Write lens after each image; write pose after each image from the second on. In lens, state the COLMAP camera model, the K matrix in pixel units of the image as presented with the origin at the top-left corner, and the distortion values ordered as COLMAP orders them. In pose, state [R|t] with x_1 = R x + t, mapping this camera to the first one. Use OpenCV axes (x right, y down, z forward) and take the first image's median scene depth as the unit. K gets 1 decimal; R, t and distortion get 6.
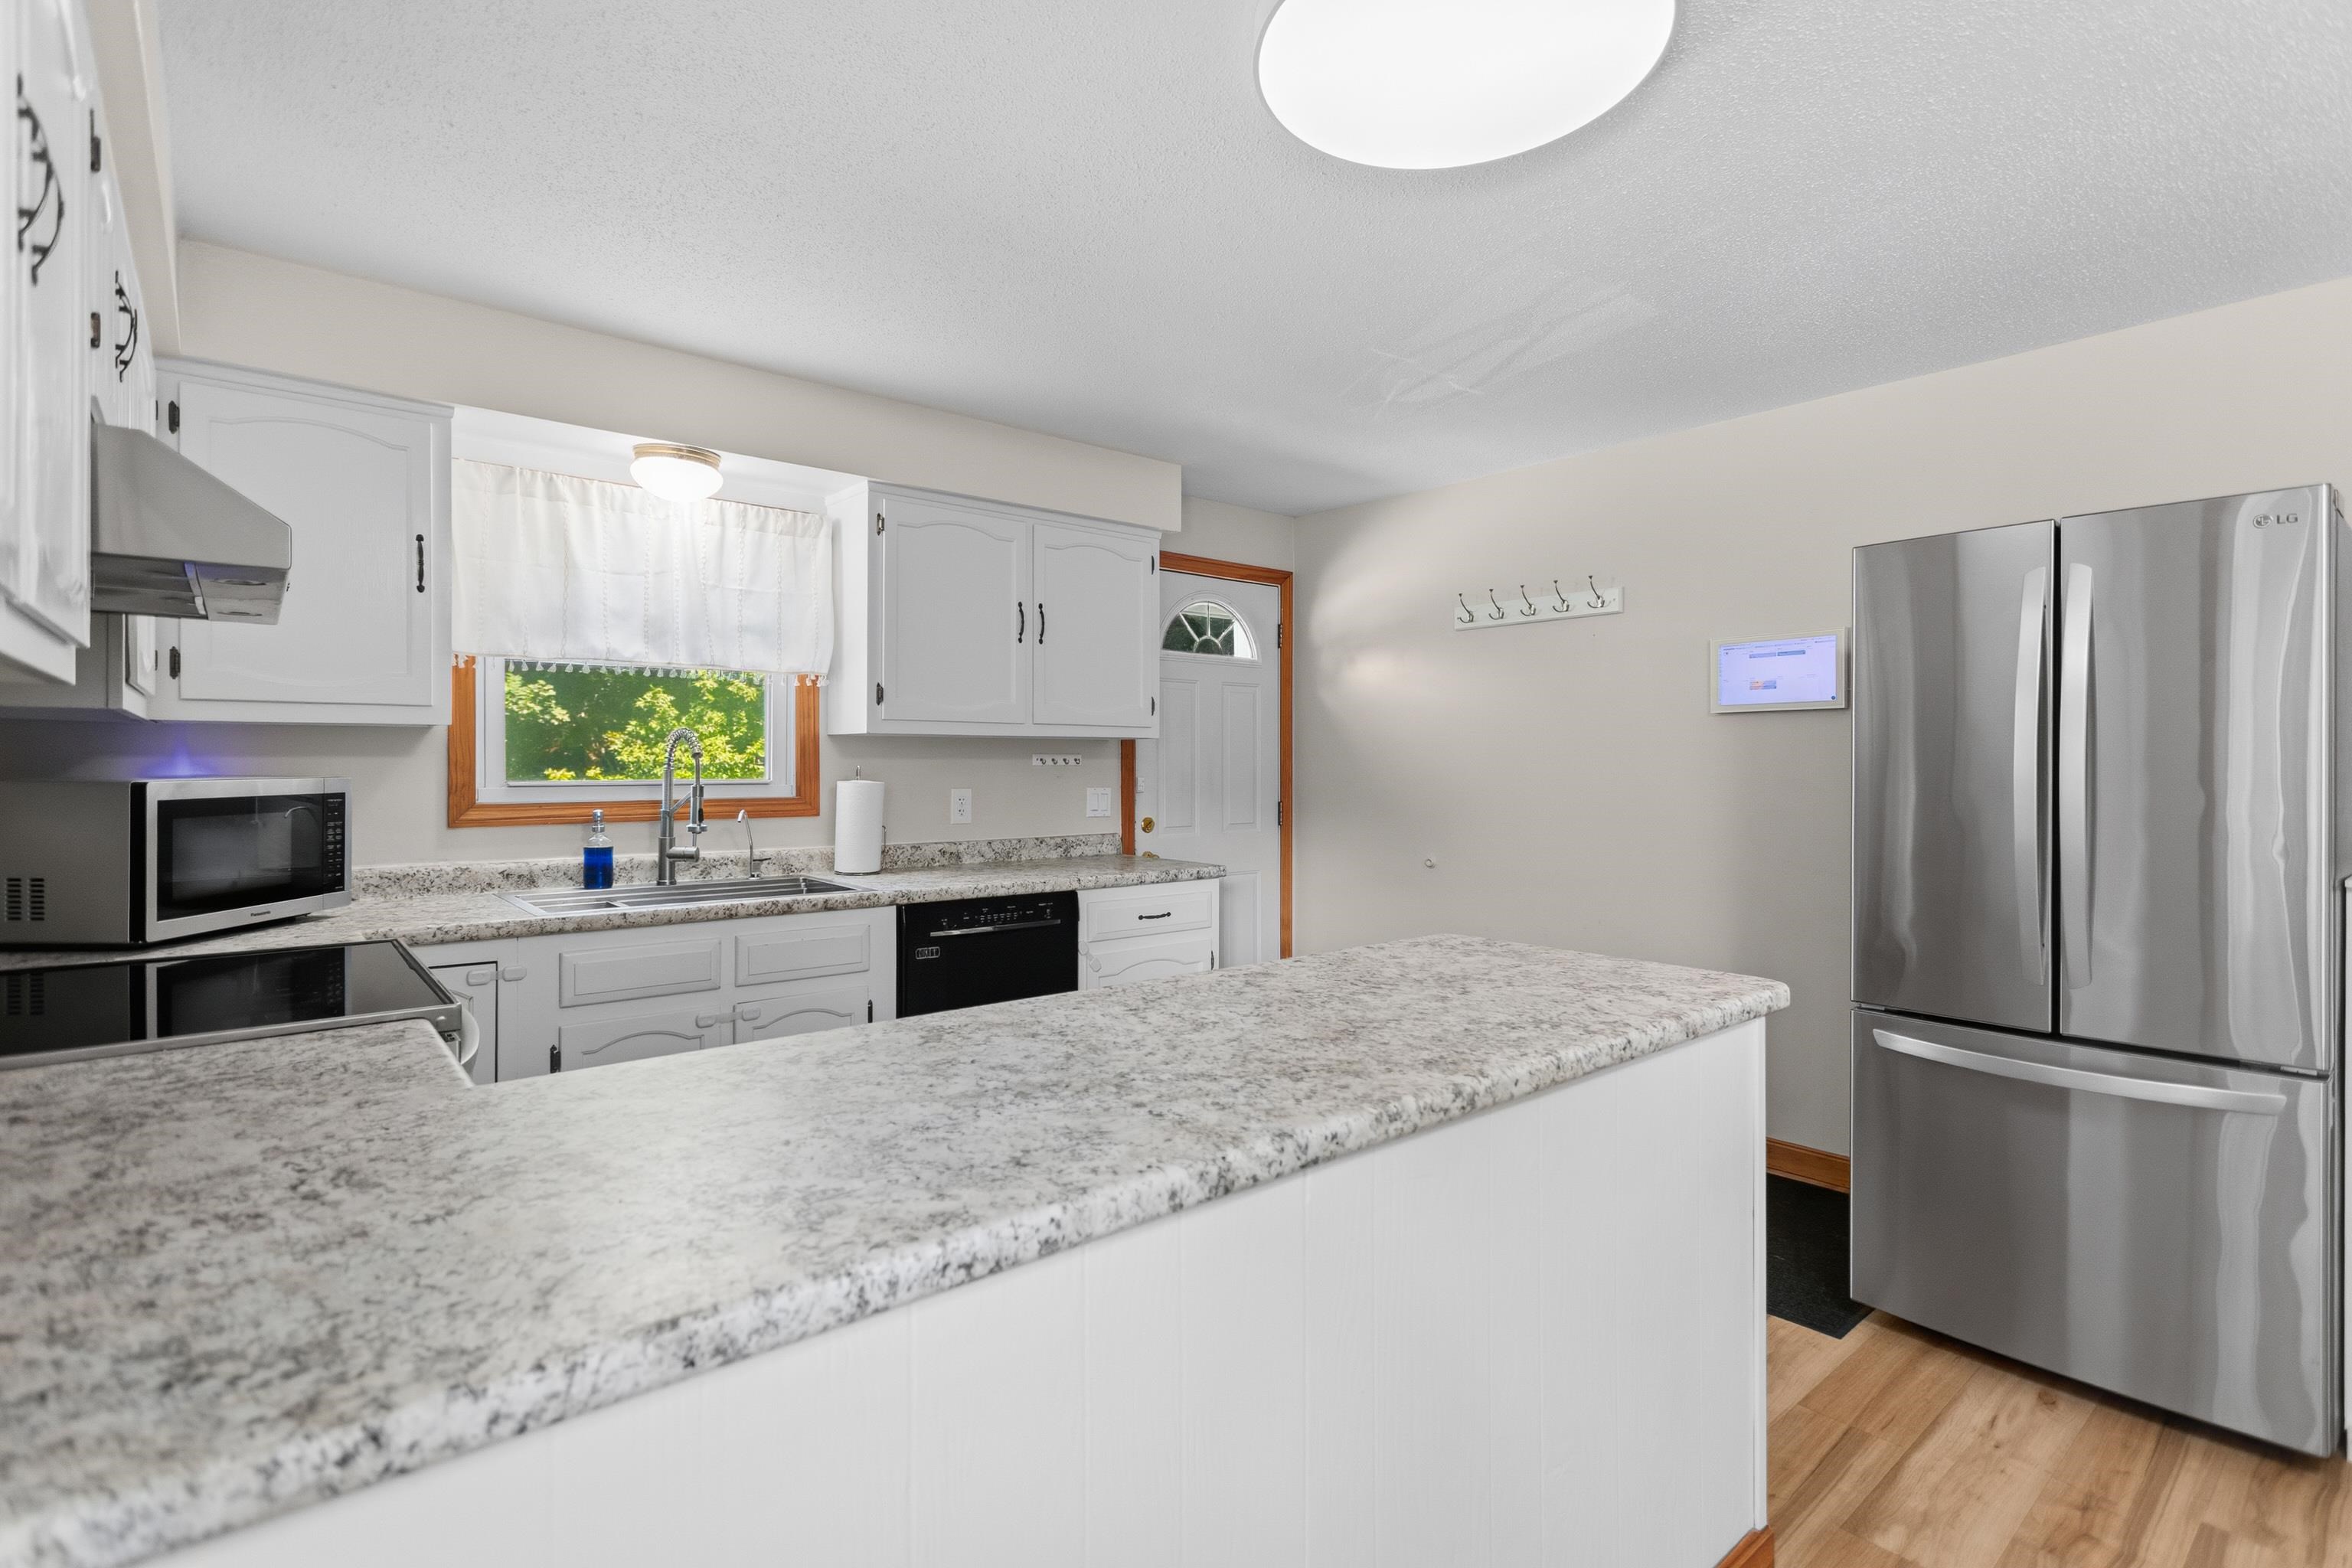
lens RADIAL K [[1115.9, 0, 1178.0], [0, 1115.9, 766.2], [0, 0, 1]] dist [0.000353, 0.001649]
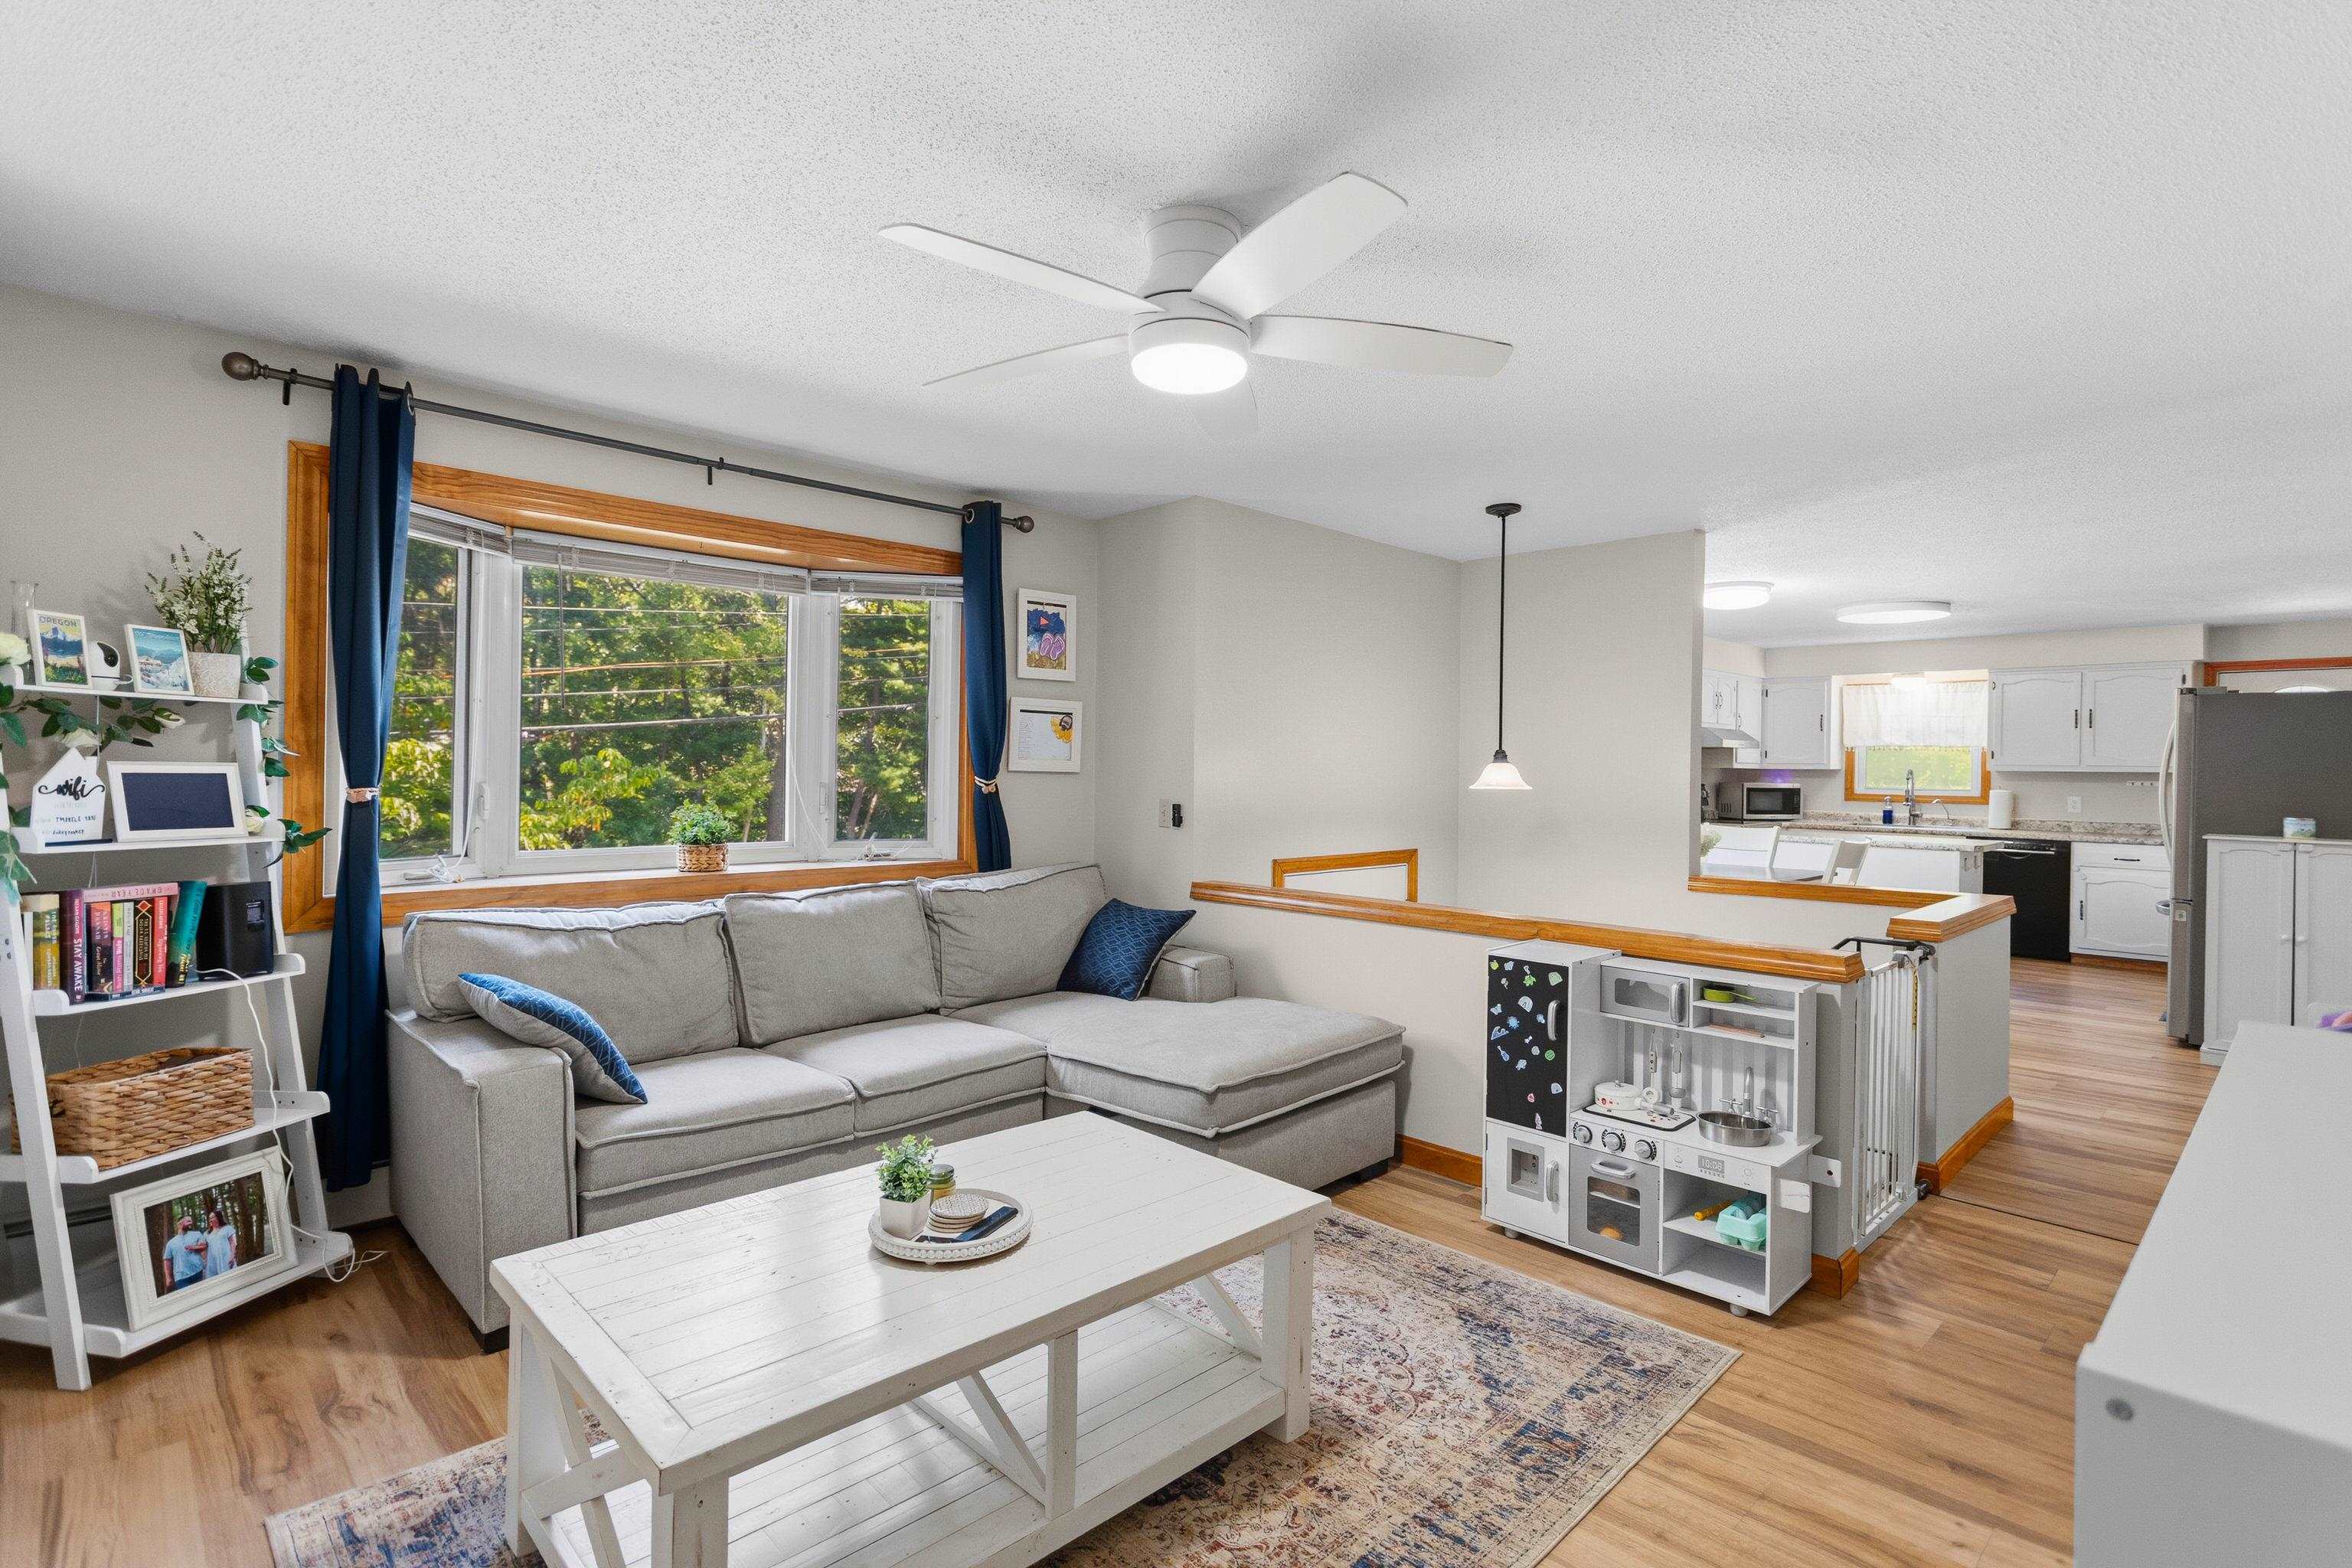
lens RADIAL K [[1115.9, 0, 1193.1], [0, 1115.9, 774.9], [0, 0, 1]] dist [0.000353, 0.001649]
pose [[0.065451, 0.007799, -0.997825, 2.244217], [-0.015895, 0.999851, 0.006772, -0.010457], [0.997729, 0.015417, 0.065565, -0.996671]]
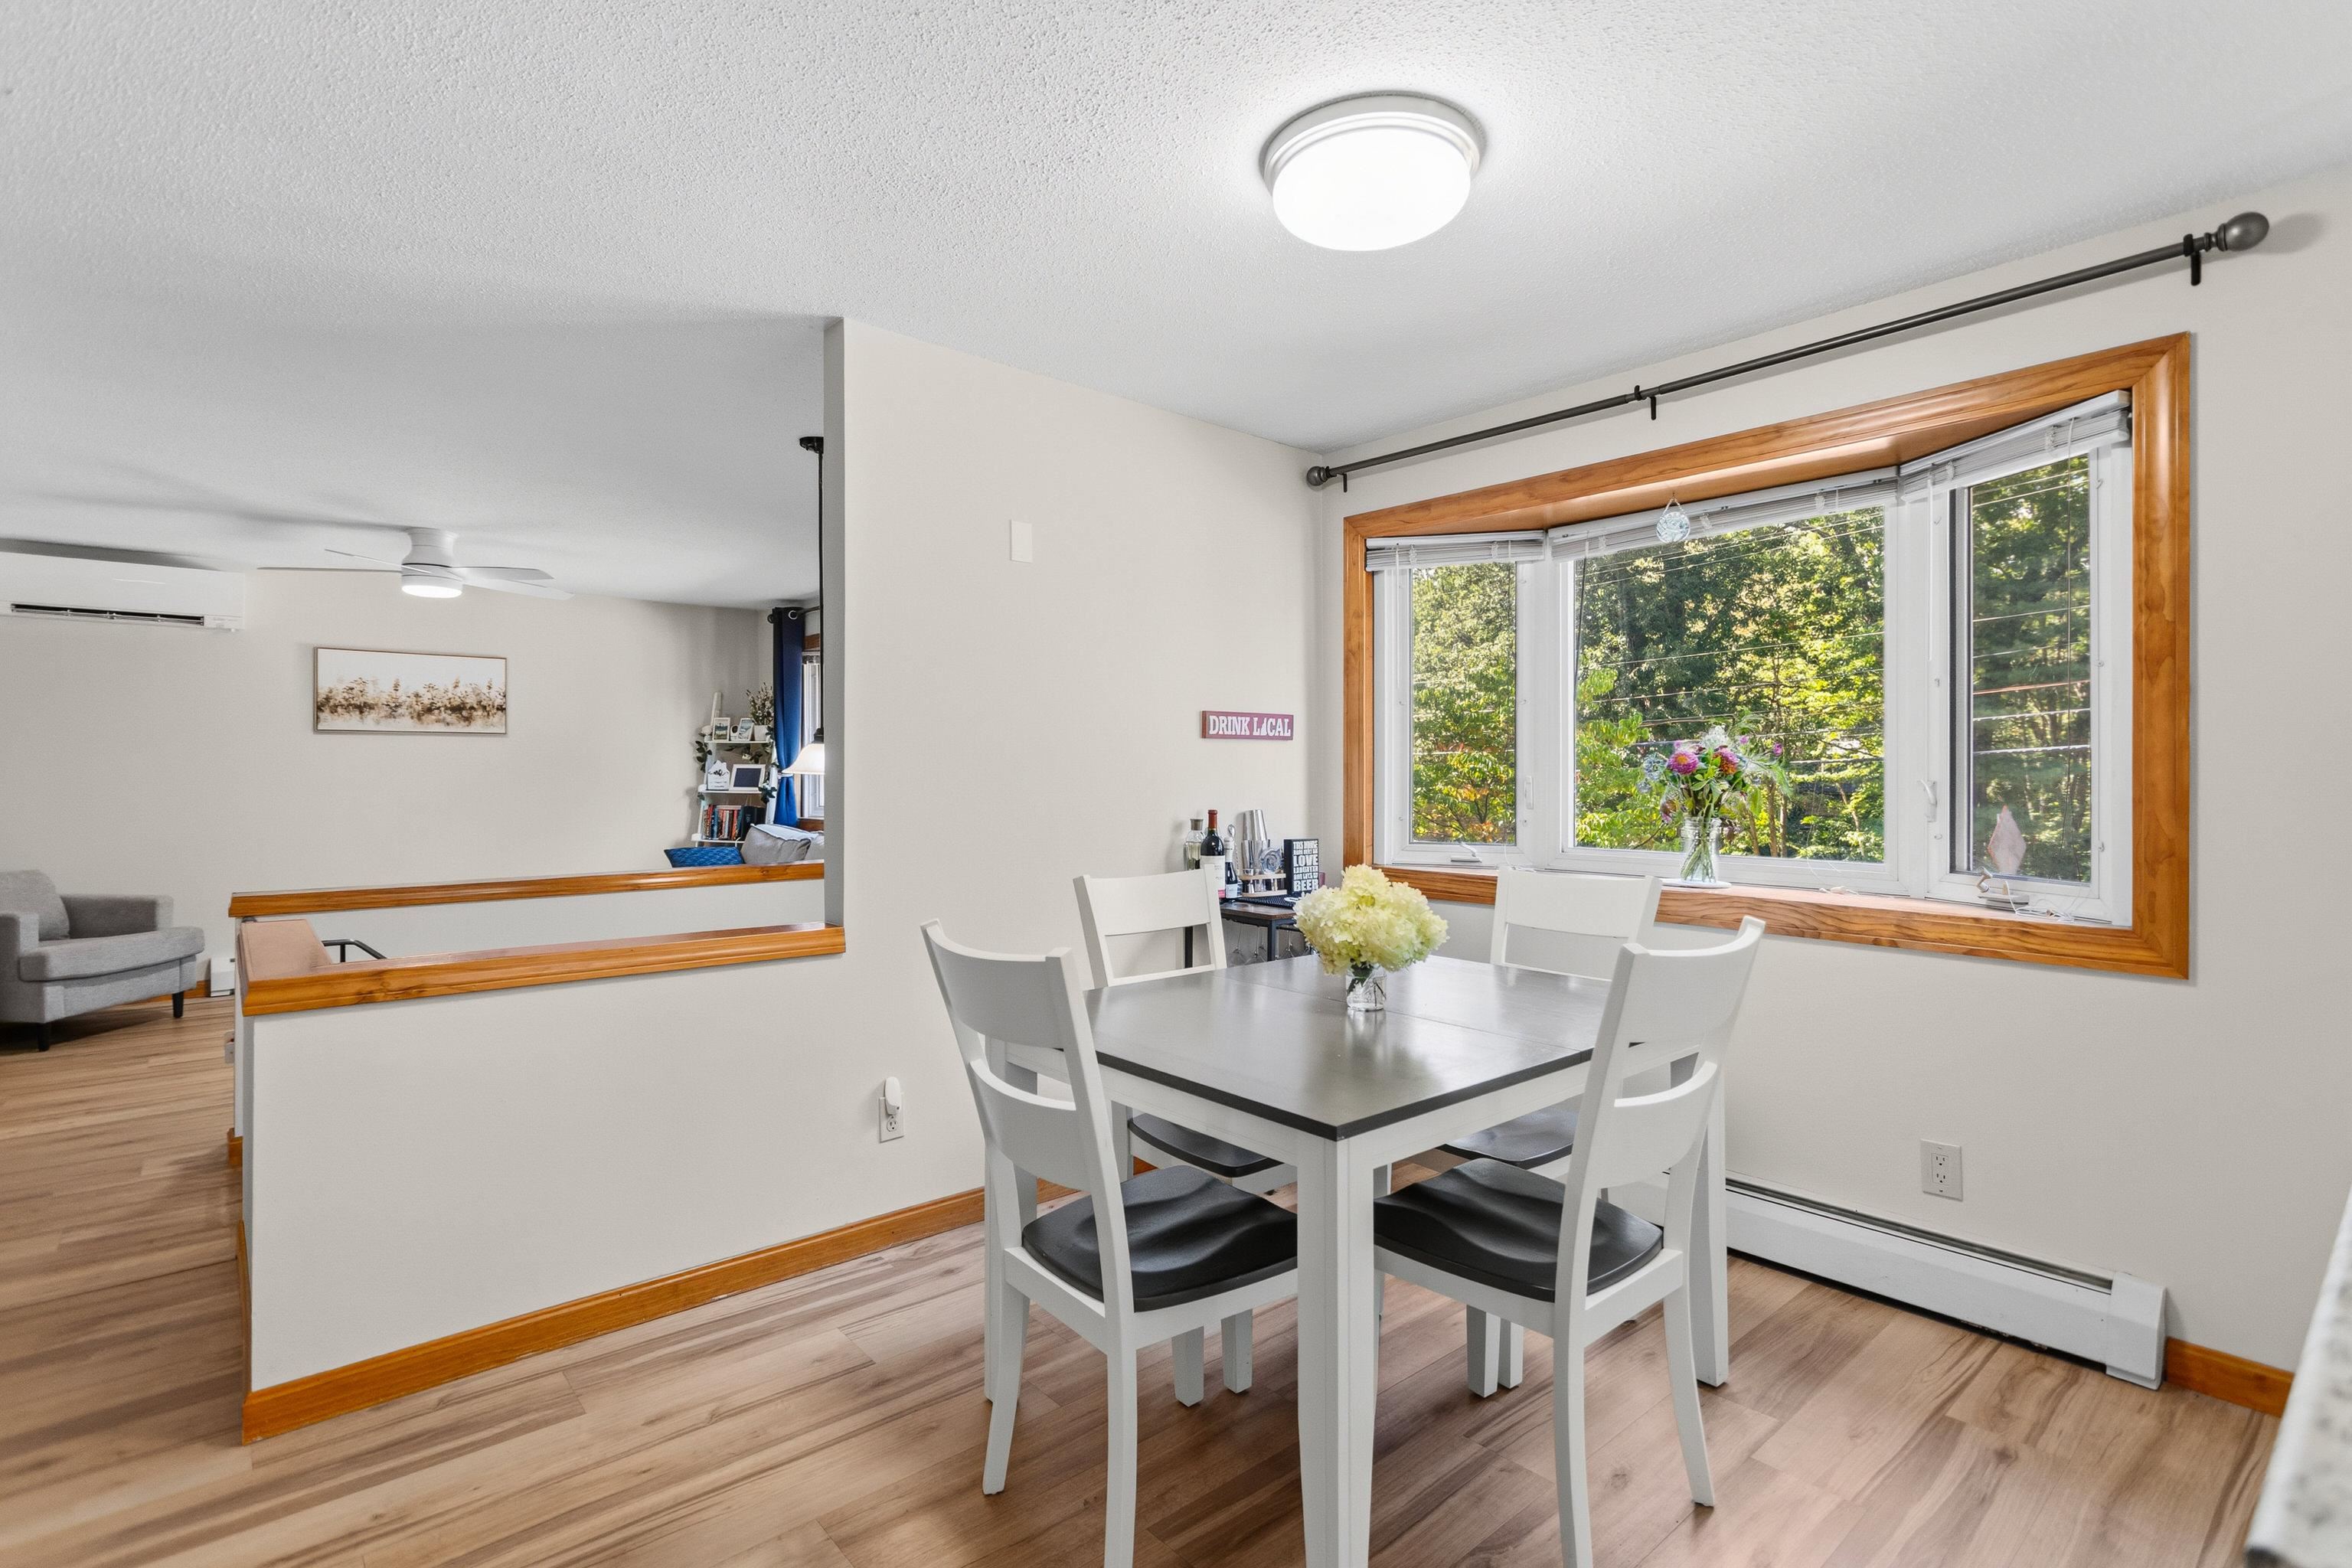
lens RADIAL K [[1115.9, 0, 1177.6], [0, 1115.9, 767.7], [0, 0, 1]] dist [0.000353, 0.001649]
pose [[-0.999962, -0.000724, -0.008718, 0.460822], [-0.000725, 1.000000, 0.000182, 0.004121], [0.008718, 0.000189, -0.999962, 0.708912]]
